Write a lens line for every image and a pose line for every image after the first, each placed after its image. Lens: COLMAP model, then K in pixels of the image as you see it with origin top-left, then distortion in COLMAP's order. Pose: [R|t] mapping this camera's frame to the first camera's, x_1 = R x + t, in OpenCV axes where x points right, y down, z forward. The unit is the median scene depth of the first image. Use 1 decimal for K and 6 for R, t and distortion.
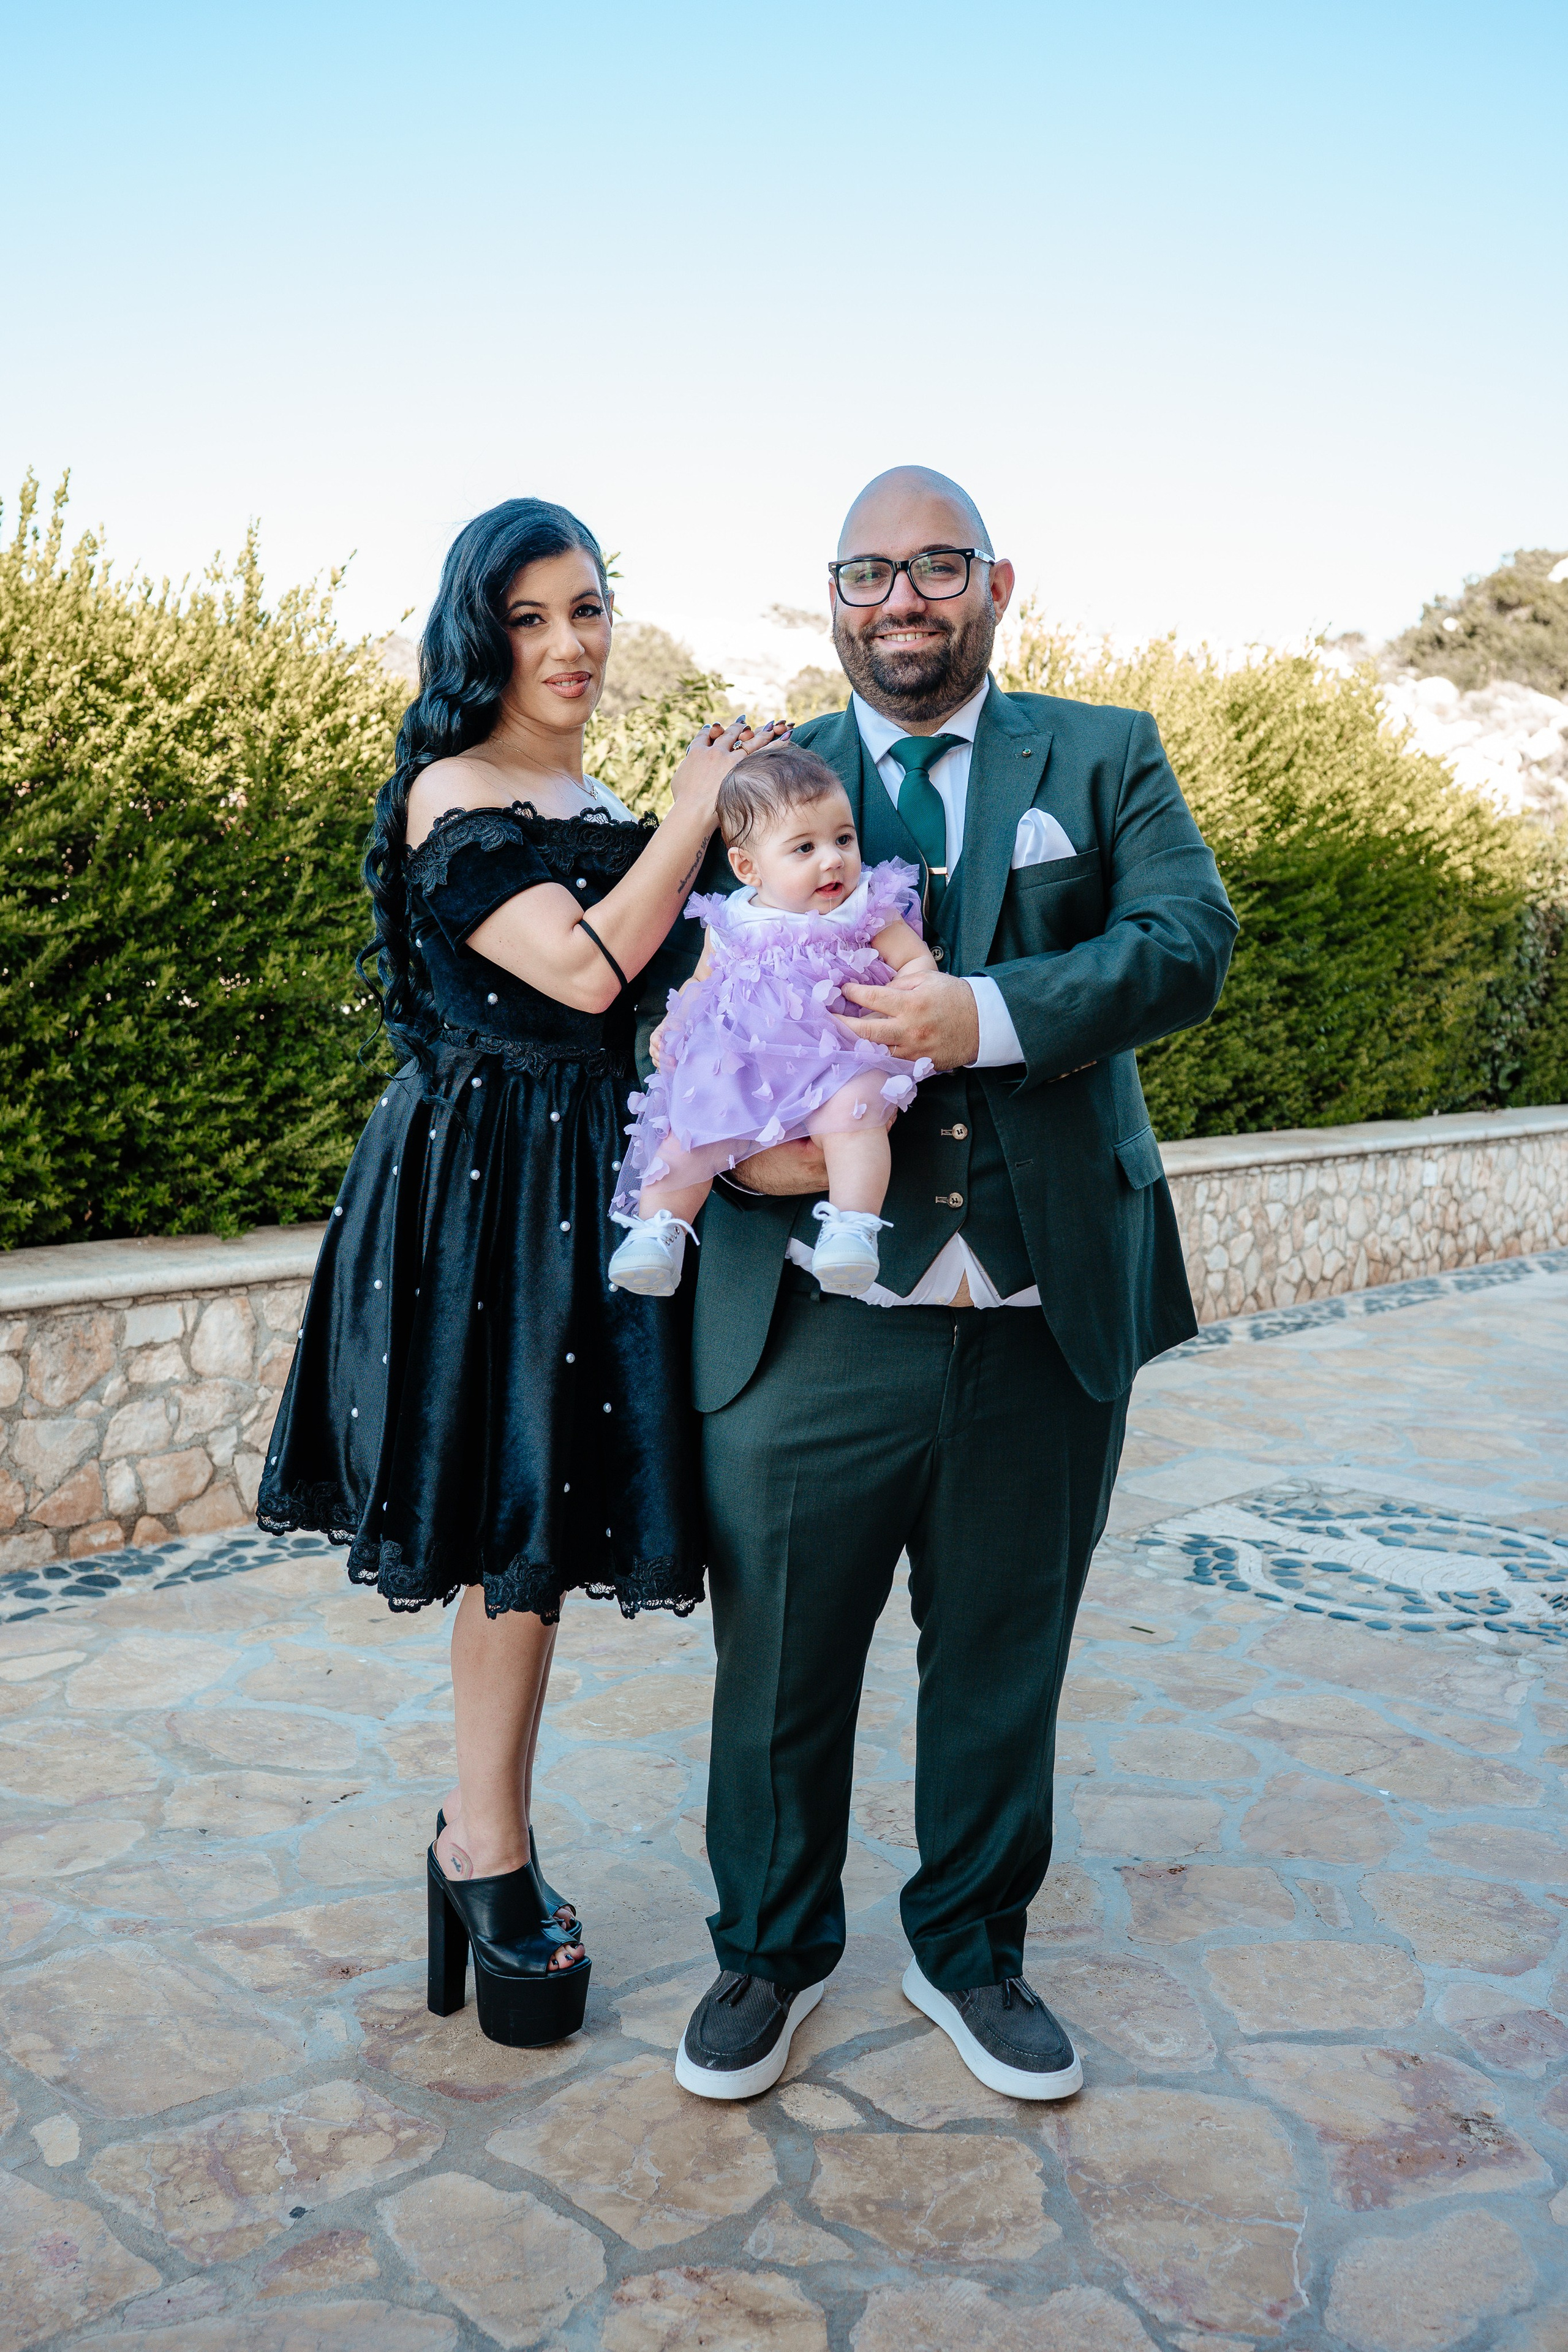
lens RADIAL K [[2222.8, 0, 786.6], [0, 2222.8, 1174.3], [0, 0, 1]] dist [0.000033, 0.000000]
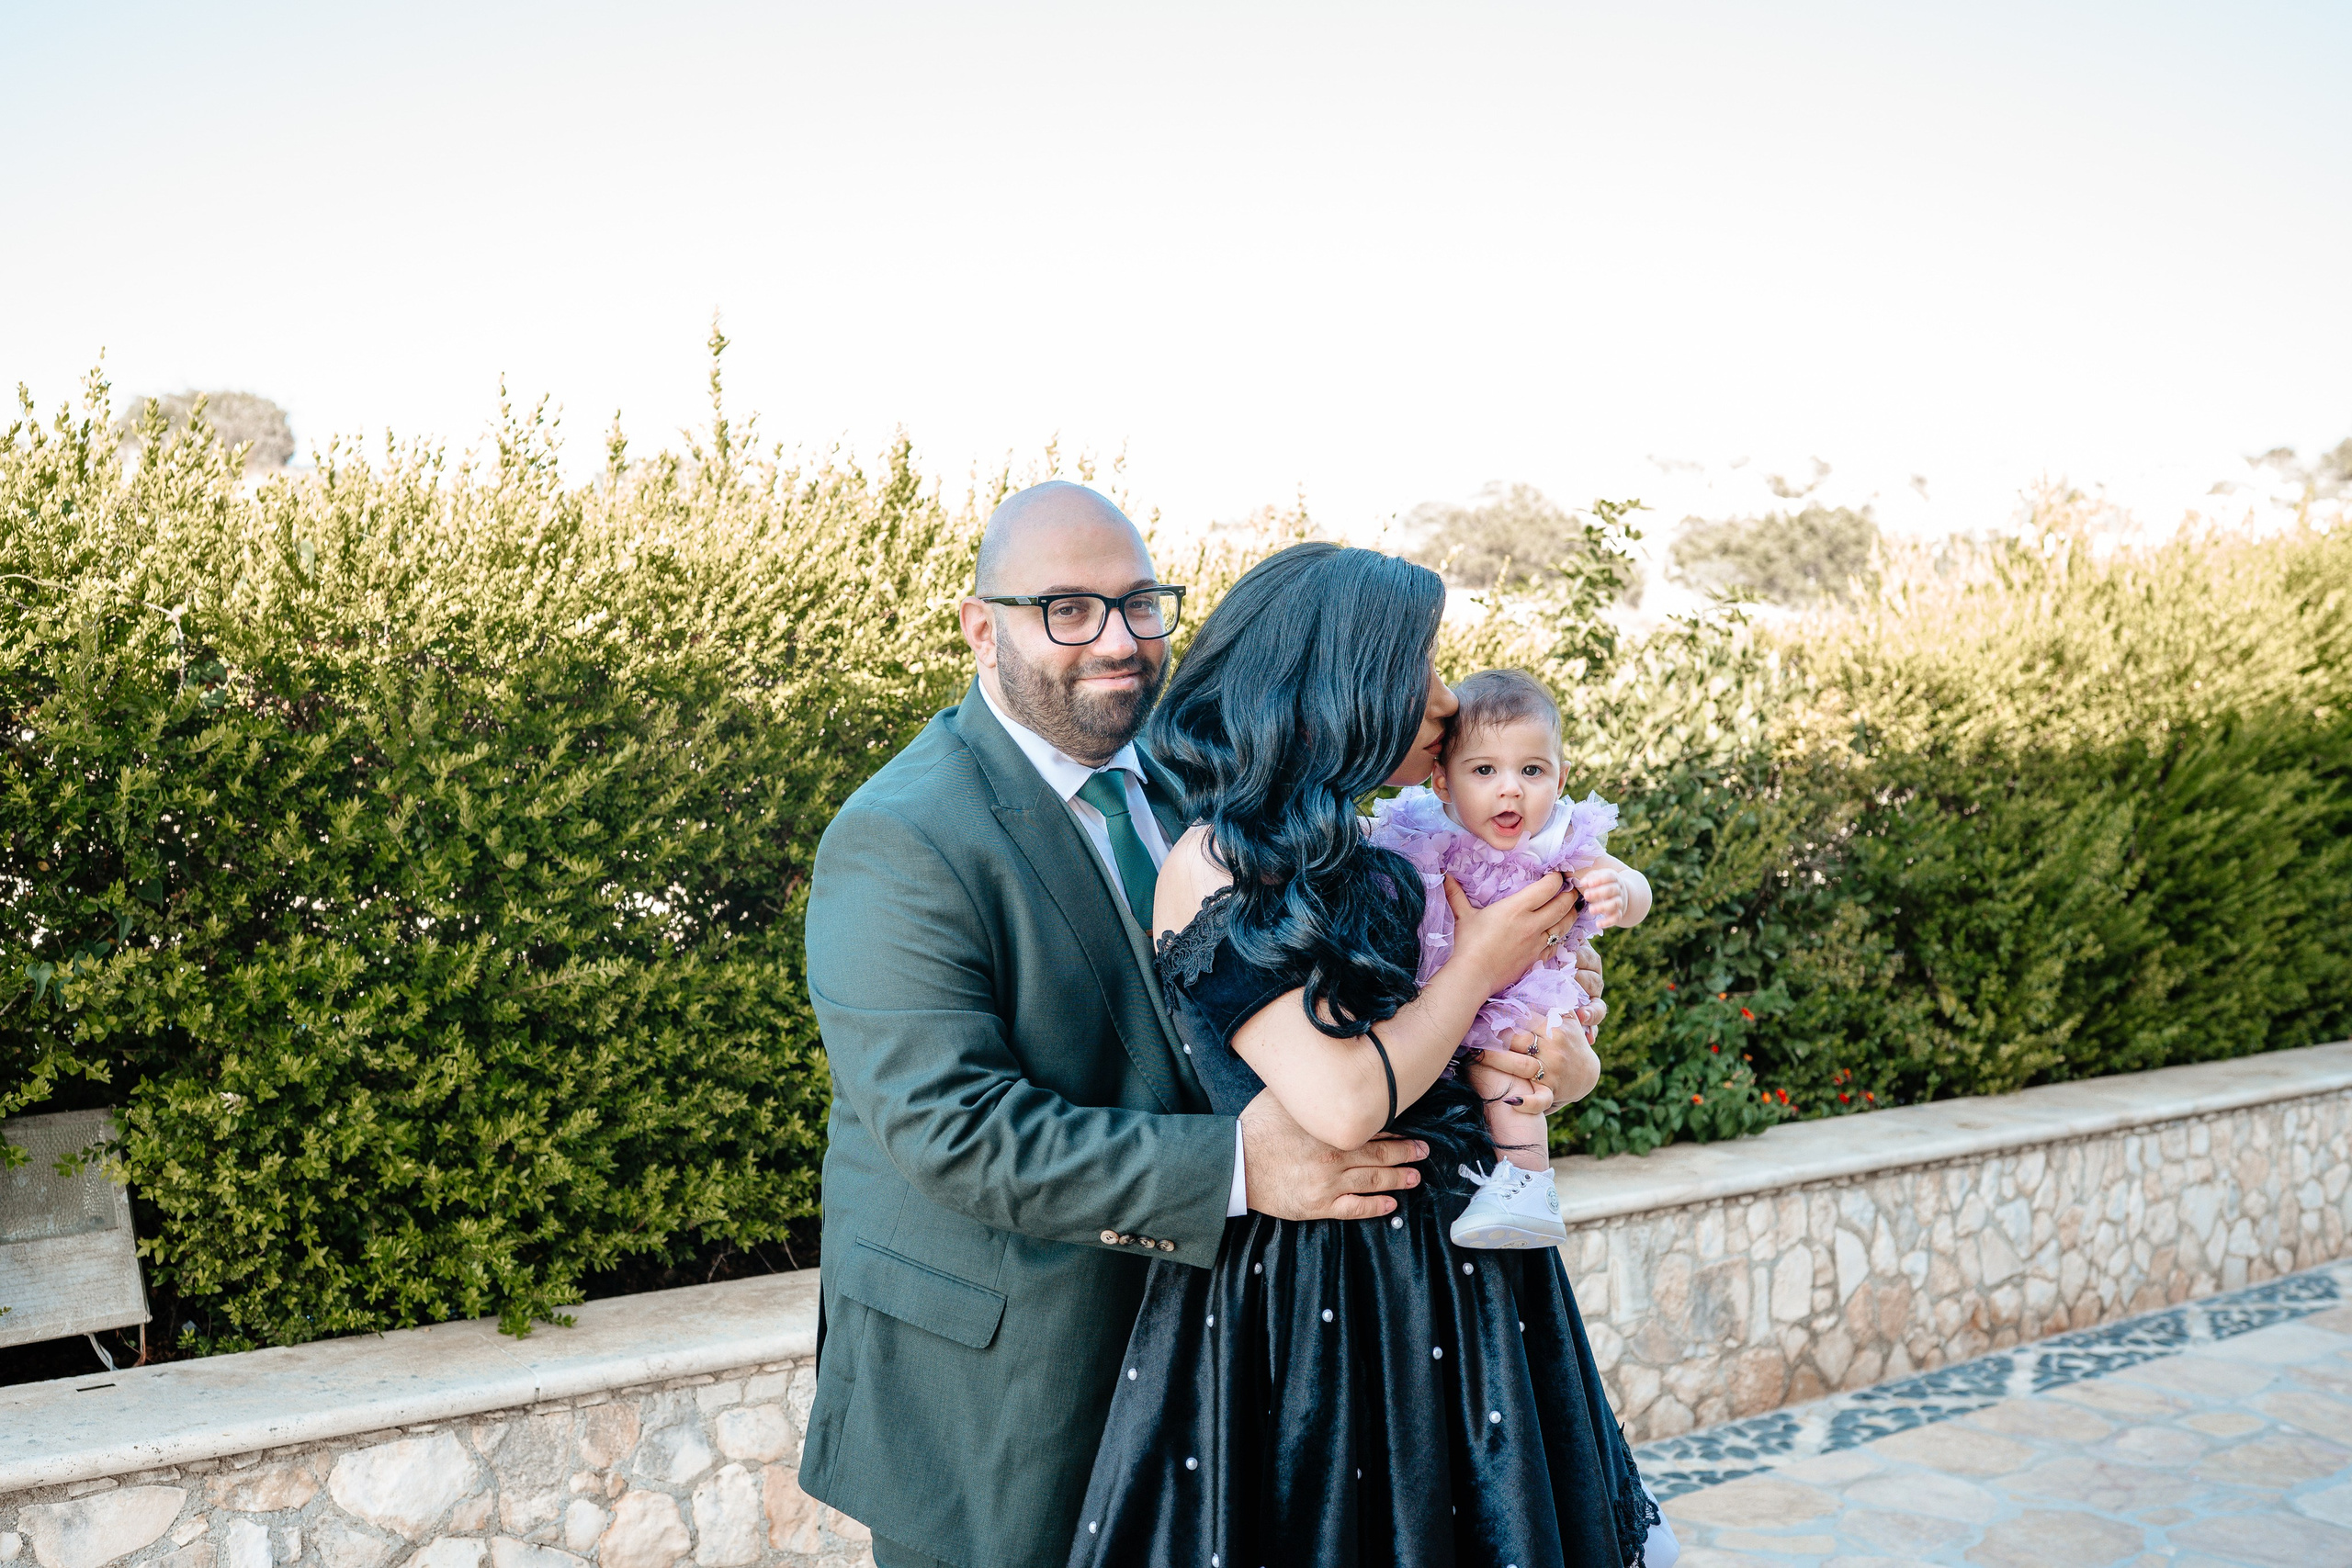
lens RADIAL K [[2222.6, 0, 1178.3], [0, 2222.6, 780.9], [0, 0, 1]] dist [0.000033, 0.000000]
pose [[0.978055, -0.028472, -0.206391, -0.097238], [0.006300, 0.994207, -0.107297, -0.055319], [0.208250, 0.103642, 0.972569, 0.050005]]
